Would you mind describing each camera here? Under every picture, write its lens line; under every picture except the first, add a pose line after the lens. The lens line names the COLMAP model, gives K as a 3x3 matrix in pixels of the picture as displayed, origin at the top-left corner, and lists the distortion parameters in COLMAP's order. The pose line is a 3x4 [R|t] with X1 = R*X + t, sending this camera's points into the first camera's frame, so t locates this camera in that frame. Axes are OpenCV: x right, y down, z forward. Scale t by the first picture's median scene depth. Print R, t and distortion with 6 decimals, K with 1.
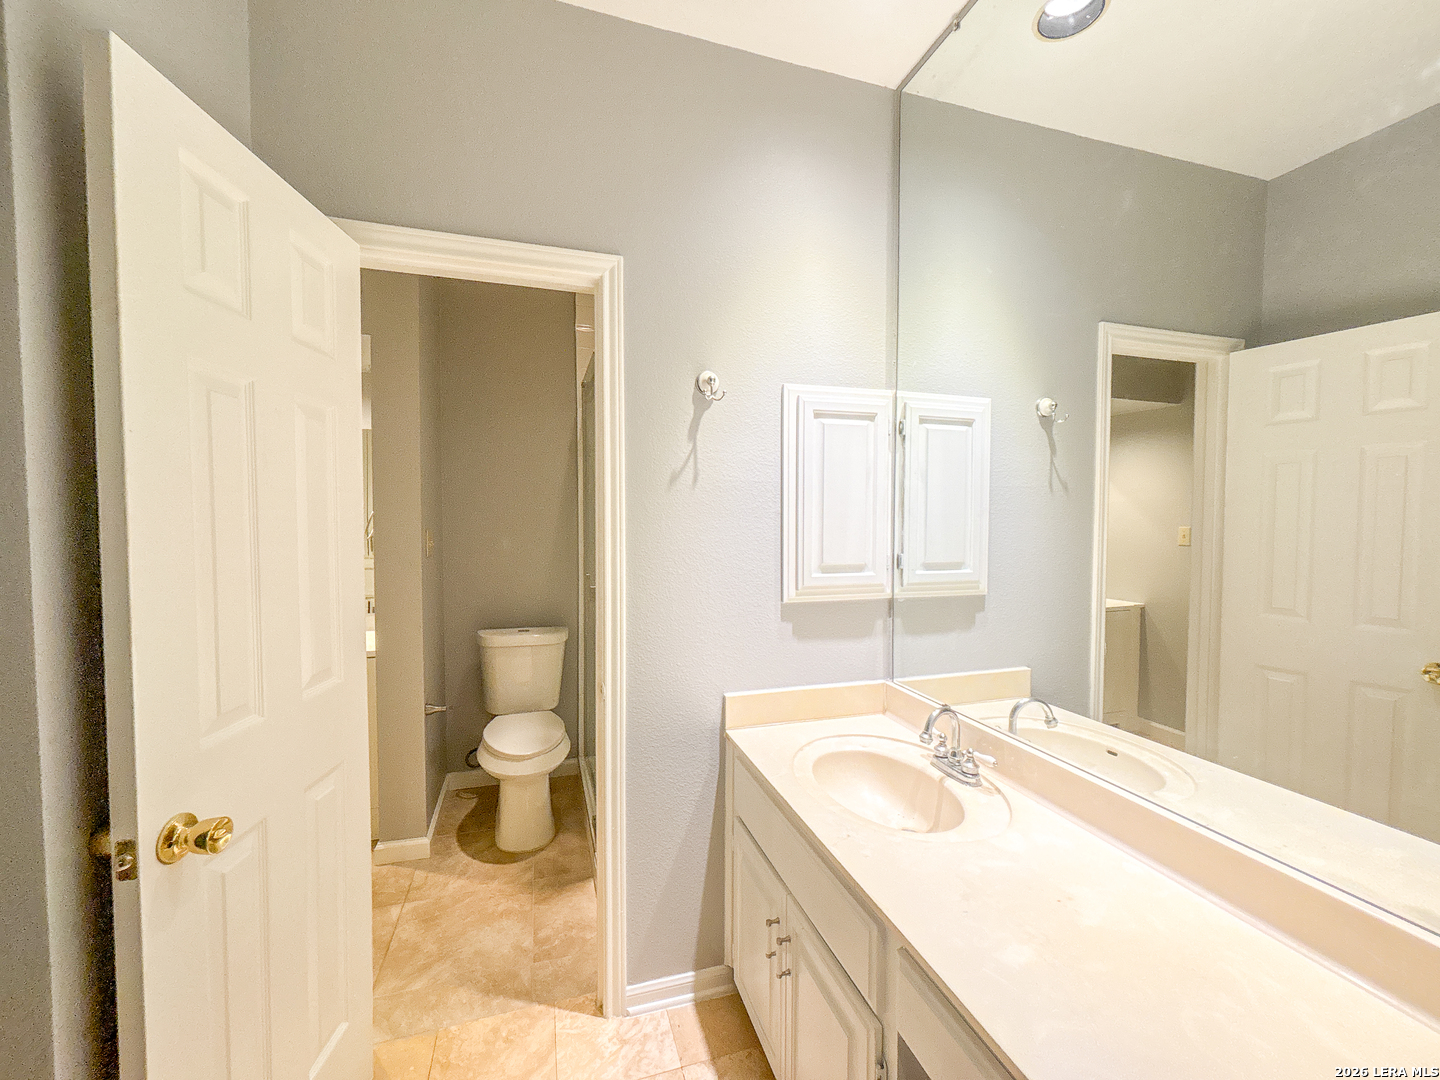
lens RADIAL K [[582.5, 0, 729.7], [0, 582.5, 537.1], [0, 0, 1]] dist [0.001359, -0.001900]
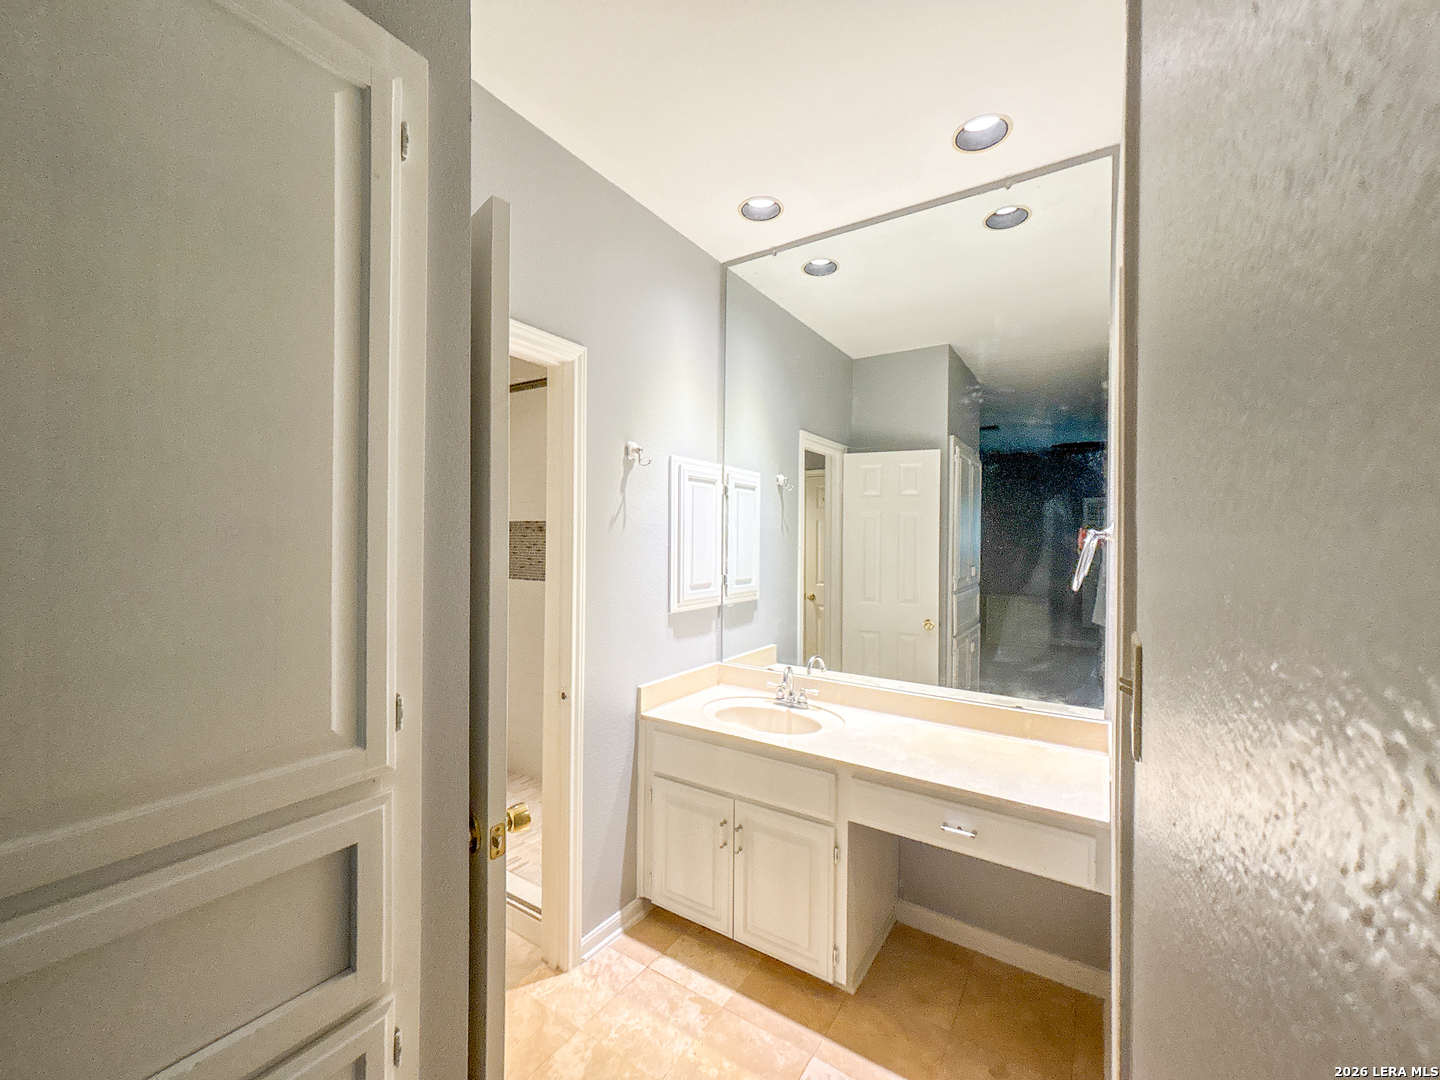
lens RADIAL K [[582.5, 0, 715.0], [0, 582.5, 536.9], [0, 0, 1]] dist [0.001359, -0.001900]
pose [[0.773169, 0.008070, 0.634149, -0.698113], [0.012494, 0.999531, -0.027953, -0.027234], [-0.634077, 0.029536, 0.772705, -0.132446]]
